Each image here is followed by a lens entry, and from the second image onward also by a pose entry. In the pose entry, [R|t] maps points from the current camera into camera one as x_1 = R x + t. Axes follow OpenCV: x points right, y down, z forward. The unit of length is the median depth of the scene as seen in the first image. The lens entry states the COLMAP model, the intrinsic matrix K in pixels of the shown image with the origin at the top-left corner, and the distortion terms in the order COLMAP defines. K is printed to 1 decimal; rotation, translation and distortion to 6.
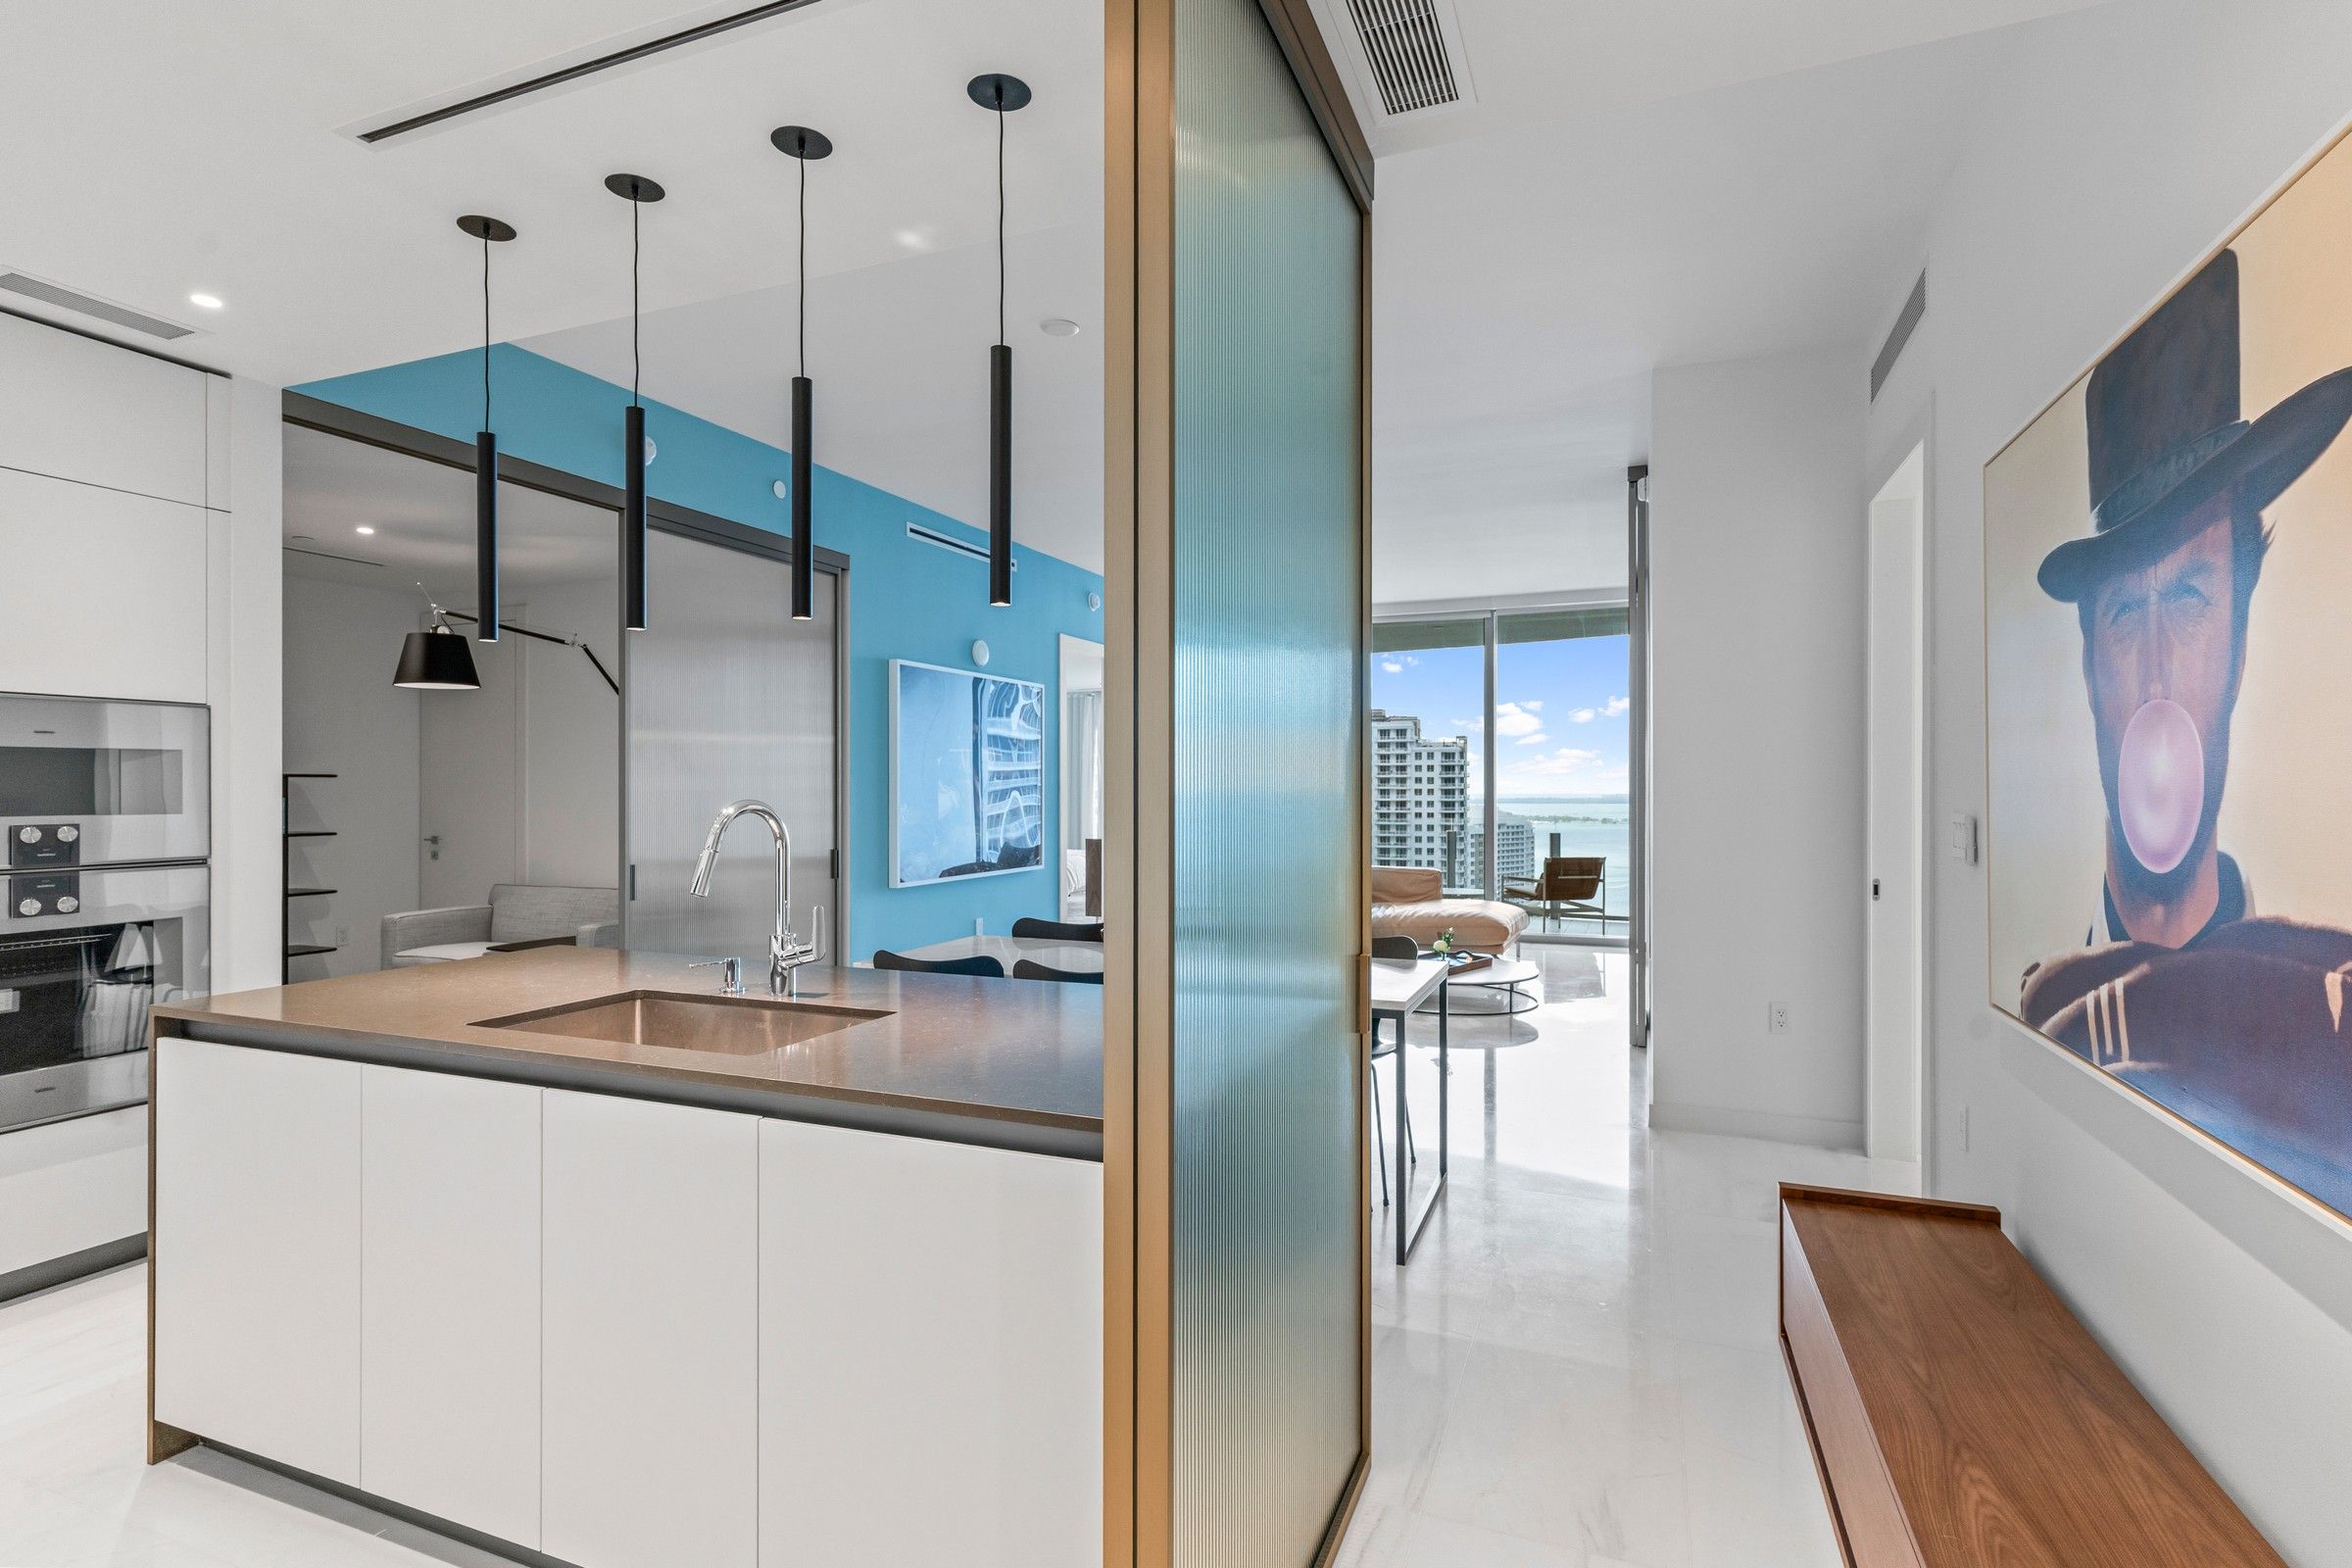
lens RADIAL K [[1143.1, 0, 1176.0], [0, 1143.1, 784.0], [0, 0, 1]] dist [0.001790, 0.000544]
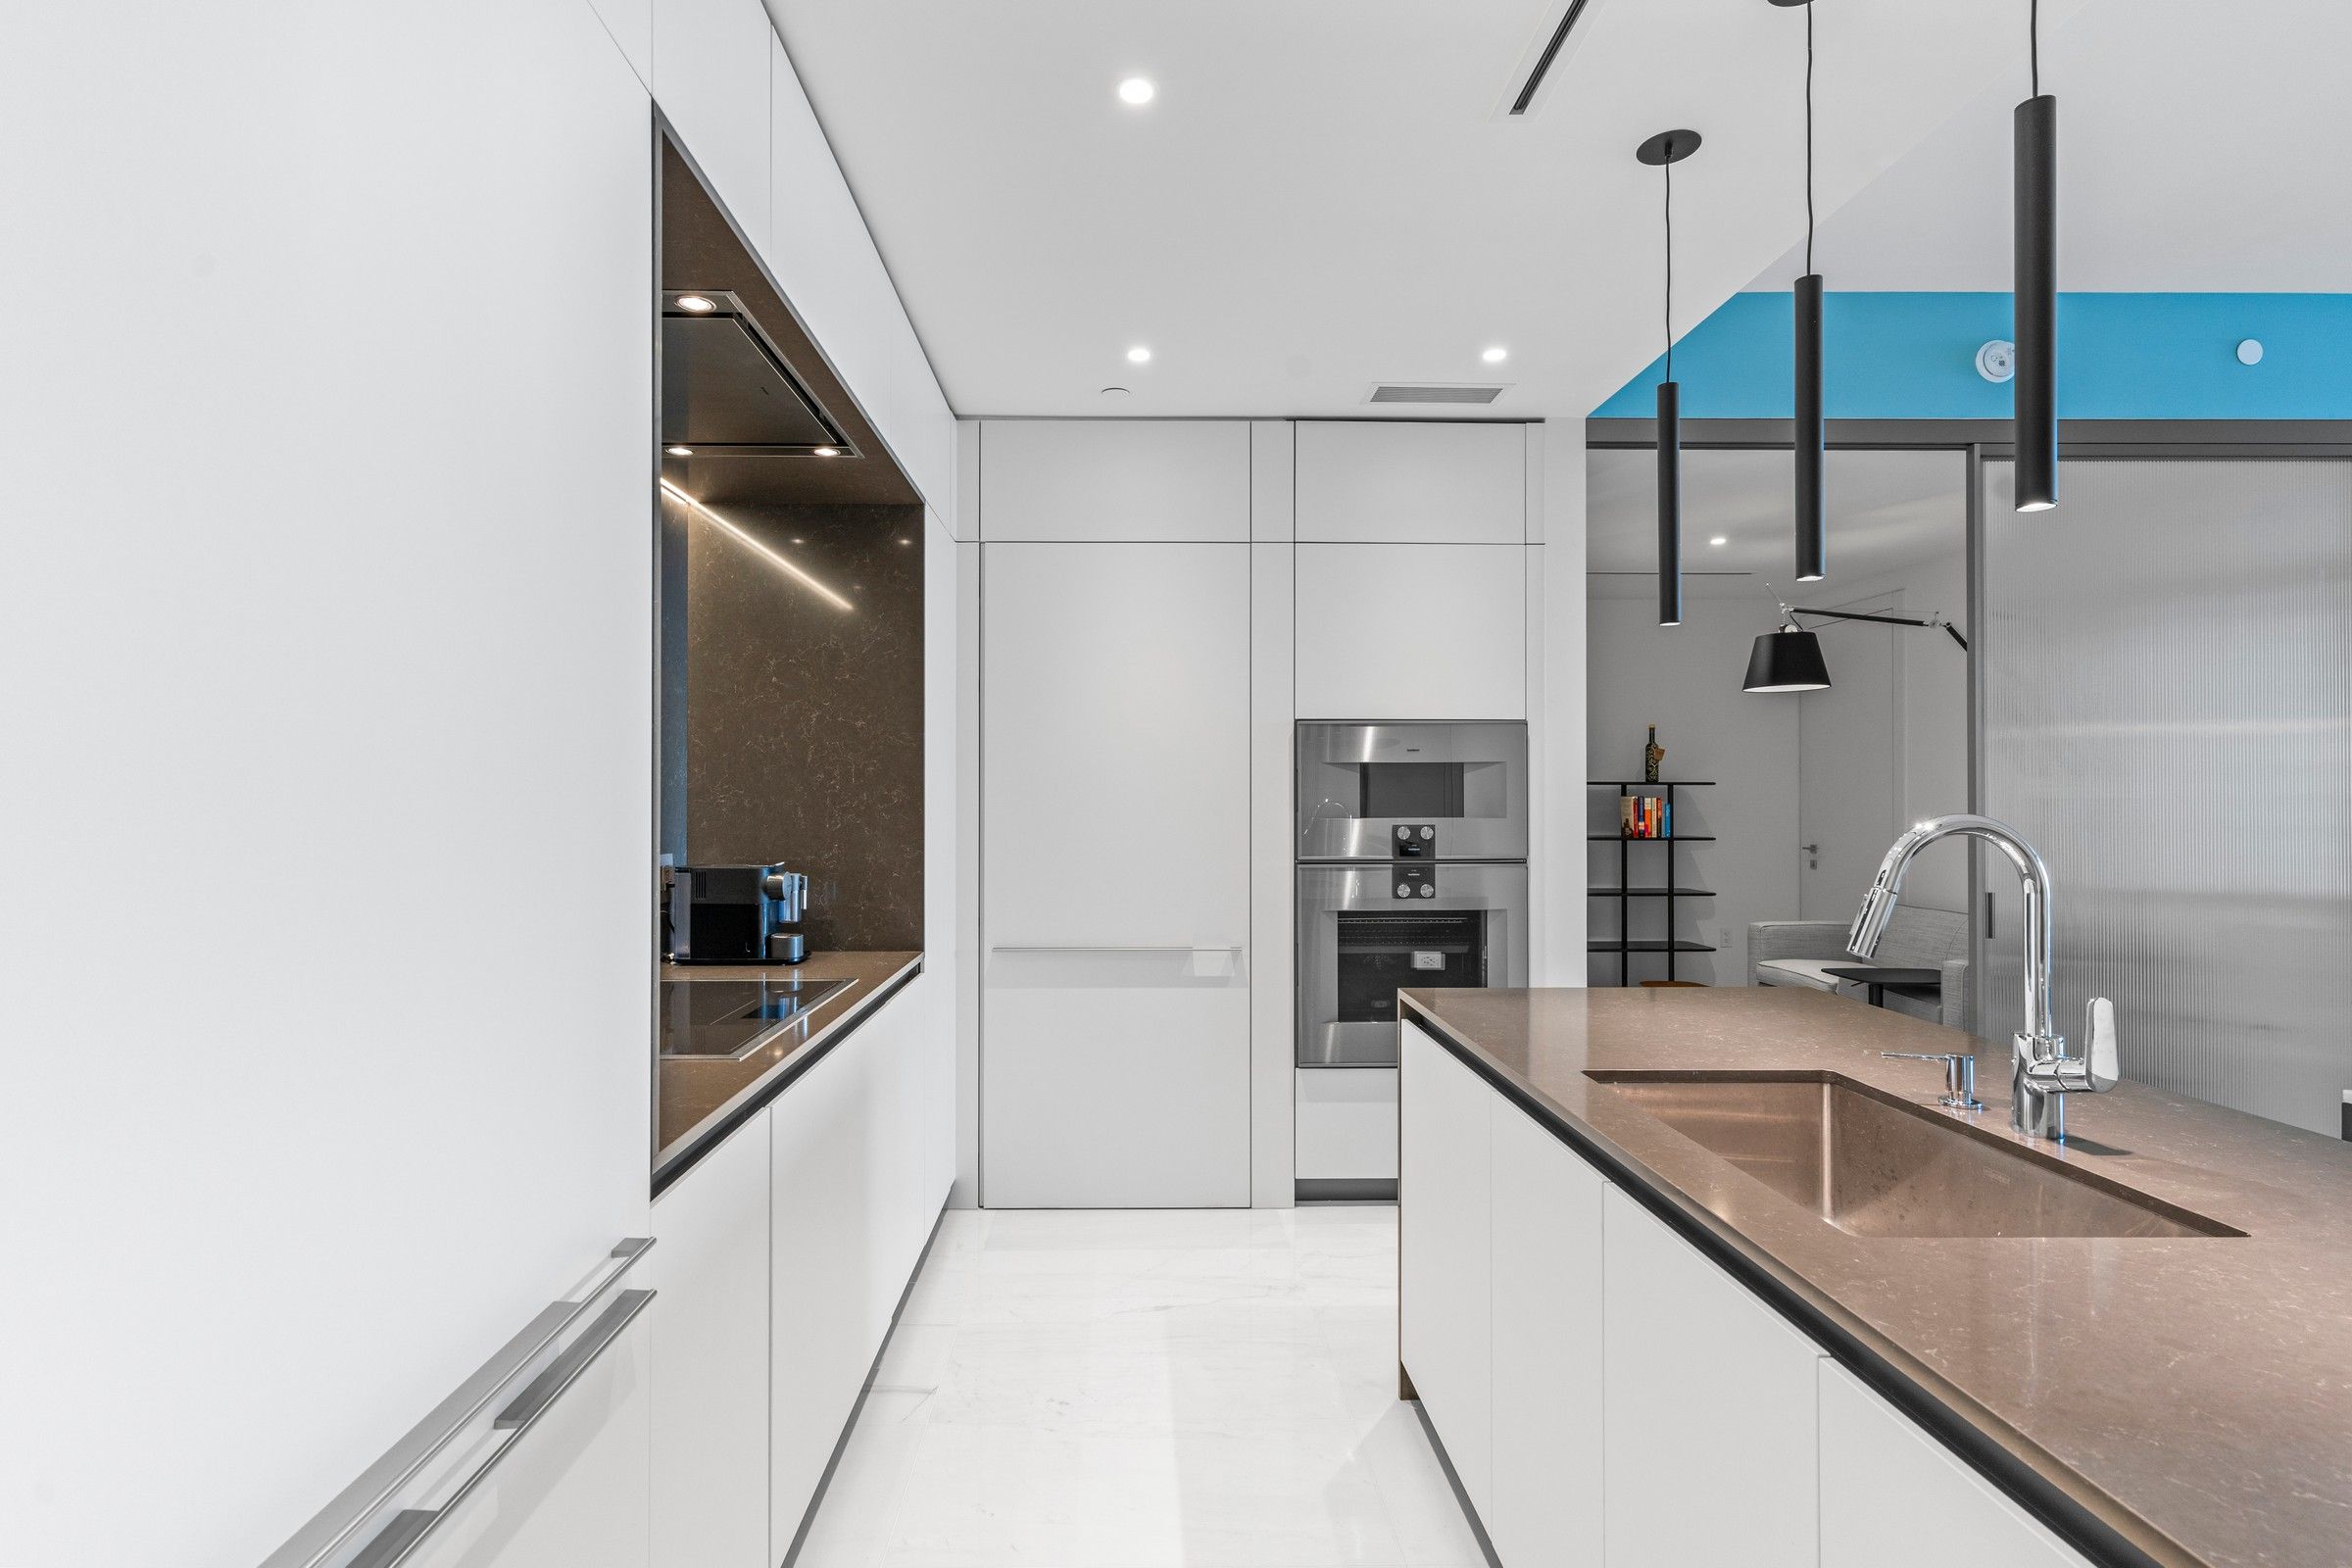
lens RADIAL K [[1120.8, 0, 1176.0], [0, 1120.8, 784.0], [0, 0, 1]] dist [0.001847, 0.000408]
pose [[0.392476, -0.010228, -0.919706, 0.021596], [0.004037, 0.999948, -0.009398, 0.001603], [0.919754, -0.000024, 0.392496, 0.259200]]
